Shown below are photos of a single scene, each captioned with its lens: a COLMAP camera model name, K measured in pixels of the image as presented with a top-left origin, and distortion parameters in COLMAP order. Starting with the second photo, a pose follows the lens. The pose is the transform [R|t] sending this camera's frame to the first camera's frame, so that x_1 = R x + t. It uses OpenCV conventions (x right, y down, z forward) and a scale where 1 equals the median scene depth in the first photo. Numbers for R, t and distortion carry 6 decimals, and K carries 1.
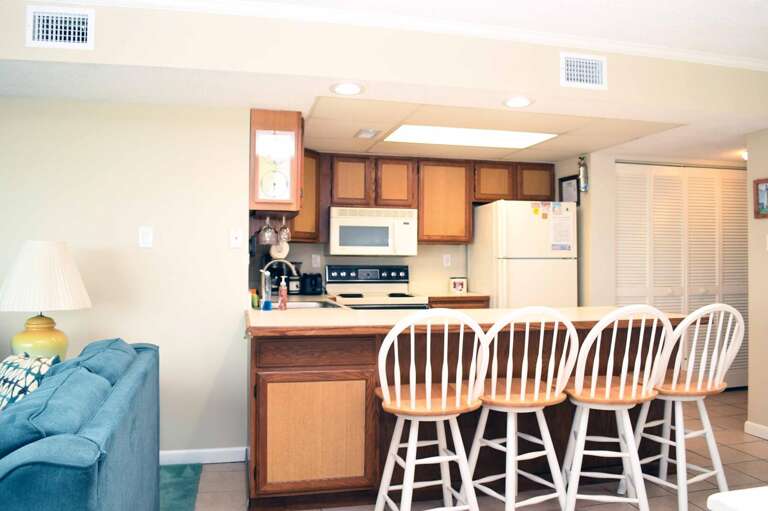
lens RADIAL K [[644.5, 0, 393.0], [0, 644.5, 255.8], [0, 0, 1]] dist [-0.005999, -0.004223]
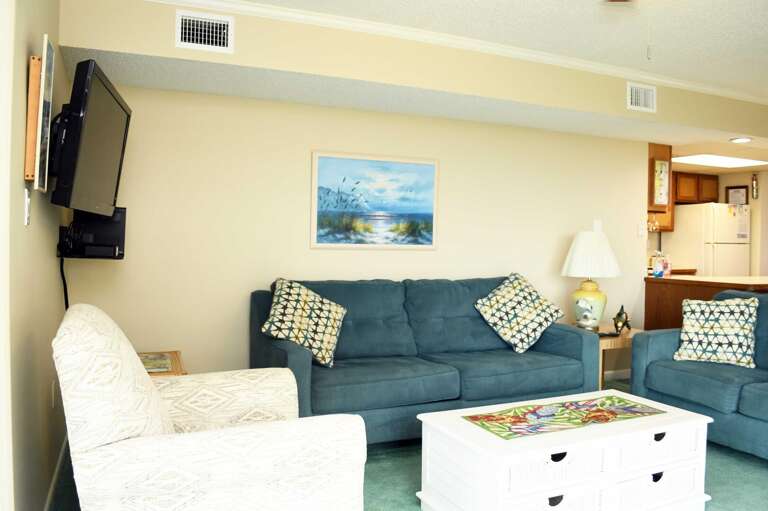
lens RADIAL K [[608.6, 0, 384.0], [0, 608.6, 255.5], [0, 0, 1]] dist [-0.068776, -0.000071]
pose [[0.984480, 0.002840, 0.175475, -0.752599], [-0.008615, 0.999446, 0.032158, -0.004967], [-0.175286, -0.033170, 0.983959, -0.171669]]
